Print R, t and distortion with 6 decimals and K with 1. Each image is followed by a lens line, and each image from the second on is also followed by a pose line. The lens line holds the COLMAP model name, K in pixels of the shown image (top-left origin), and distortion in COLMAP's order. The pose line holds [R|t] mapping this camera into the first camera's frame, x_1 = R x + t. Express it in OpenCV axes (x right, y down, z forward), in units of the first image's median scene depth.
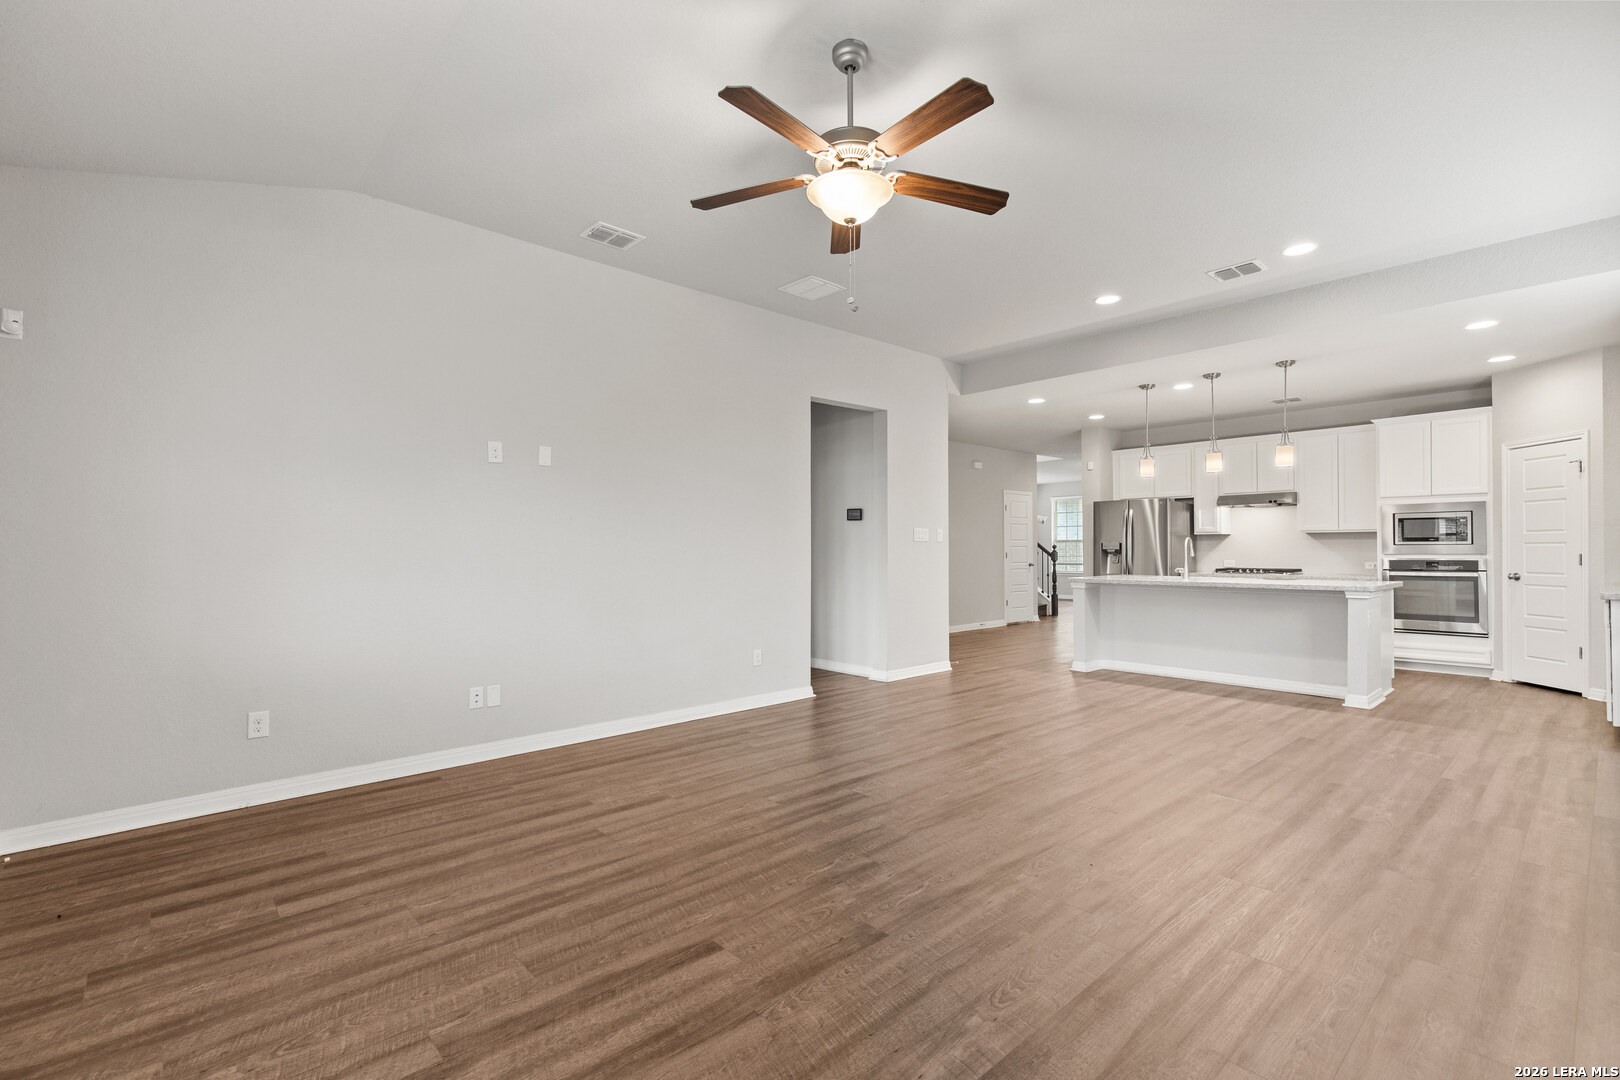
lens RADIAL K [[730.6, 0, 821.4], [0, 730.6, 537.4], [0, 0, 1]] dist [0.009017, -0.001289]
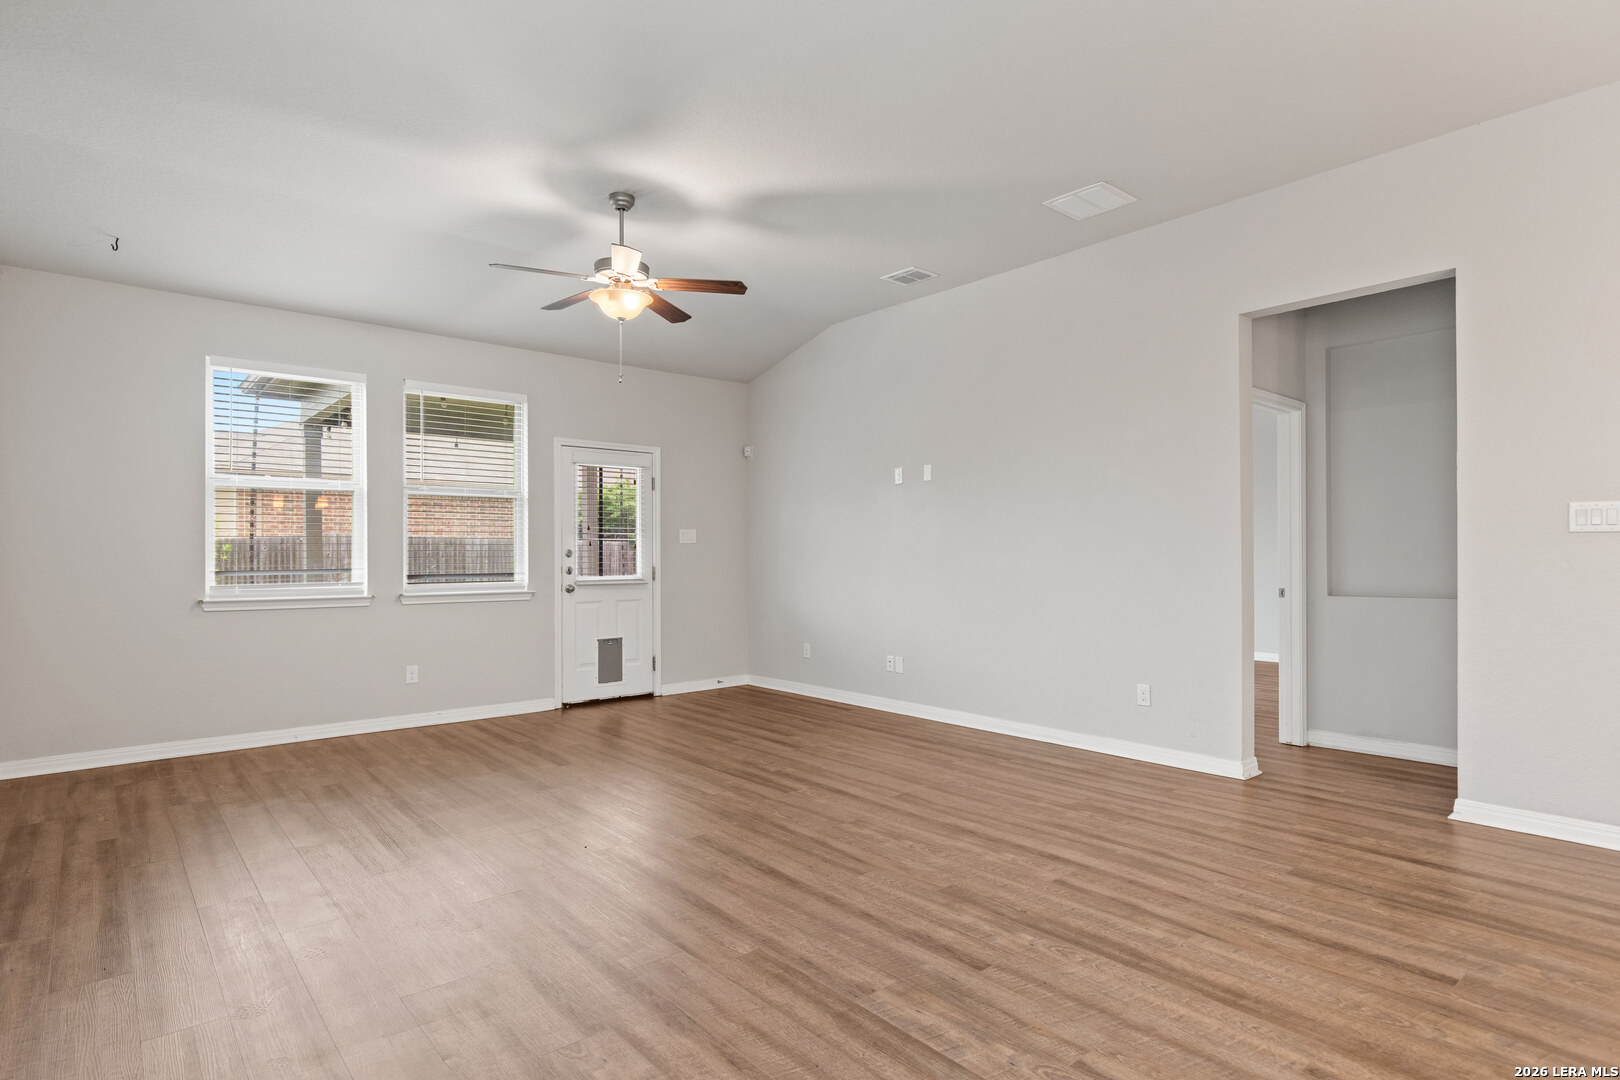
lens RADIAL K [[856.1, 0, 823.5], [0, 856.1, 550.6], [0, 0, 1]] dist [-0.007320, 0.002013]
pose [[-0.037284, 0.002427, -0.999302, 0.662926], [0.021744, 0.999762, 0.001617, 0.005642], [0.999068, -0.021668, -0.037328, 0.576788]]
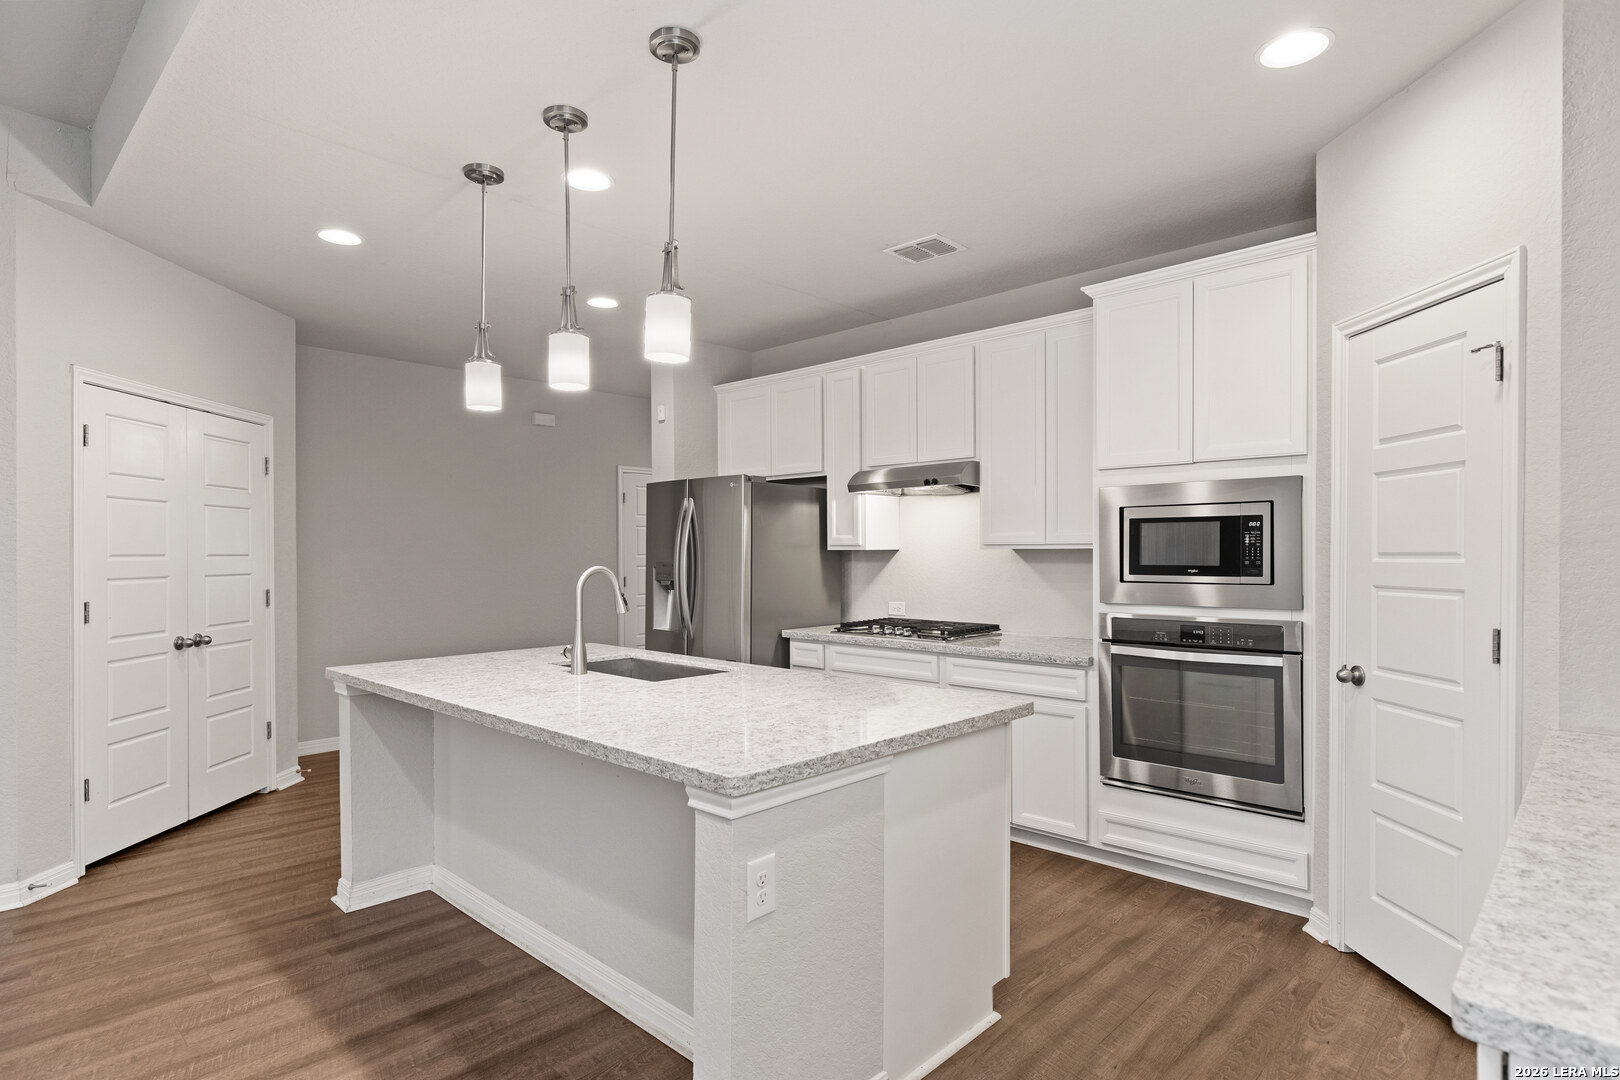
lens RADIAL K [[856.1, 0, 811.5], [0, 856.1, 552.2], [0, 0, 1]] dist [-0.007320, 0.002013]
pose [[0.998378, -0.000604, 0.056937, 0.610098], [-0.000289, 0.999877, 0.015689, -0.015280], [-0.056939, -0.015680, 0.998255, 0.552967]]
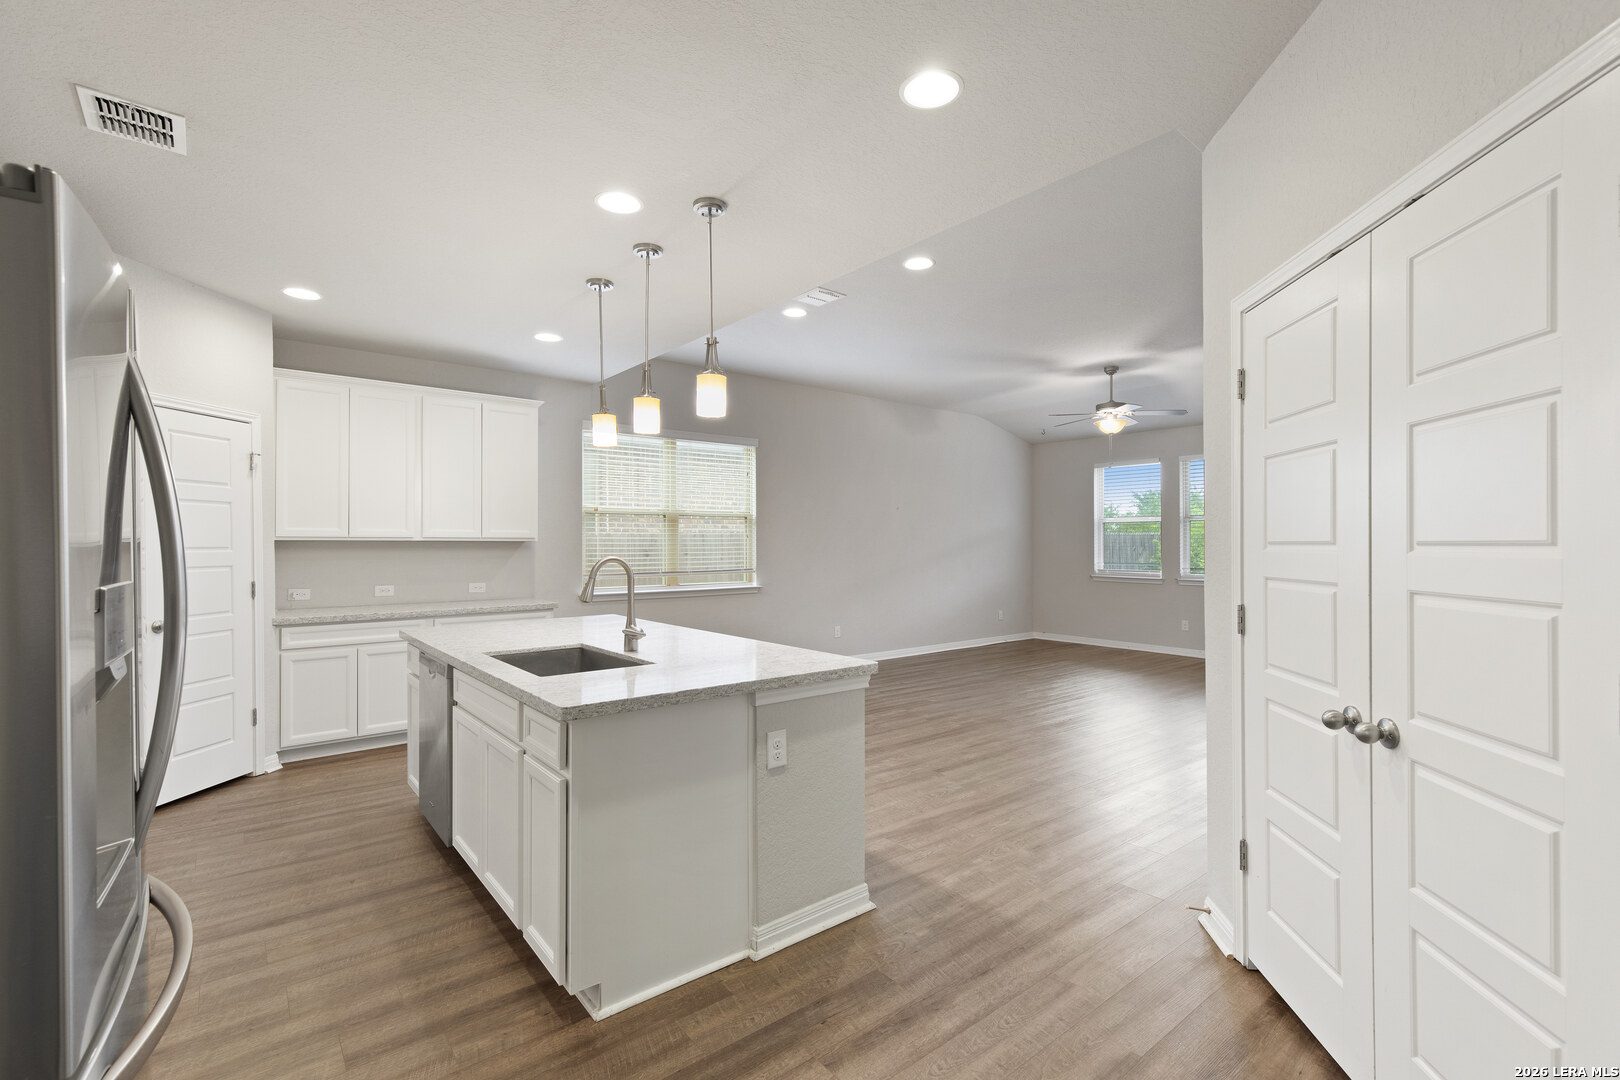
lens RADIAL K [[730.6, 0, 808.9], [0, 730.6, 540.1], [0, 0, 1]] dist [0.009017, -0.001289]
pose [[-0.996897, 0.006412, 0.078450, 0.364708], [0.004644, 0.999732, -0.022695, 0.000362], [-0.078575, -0.022260, -0.996660, 1.468025]]
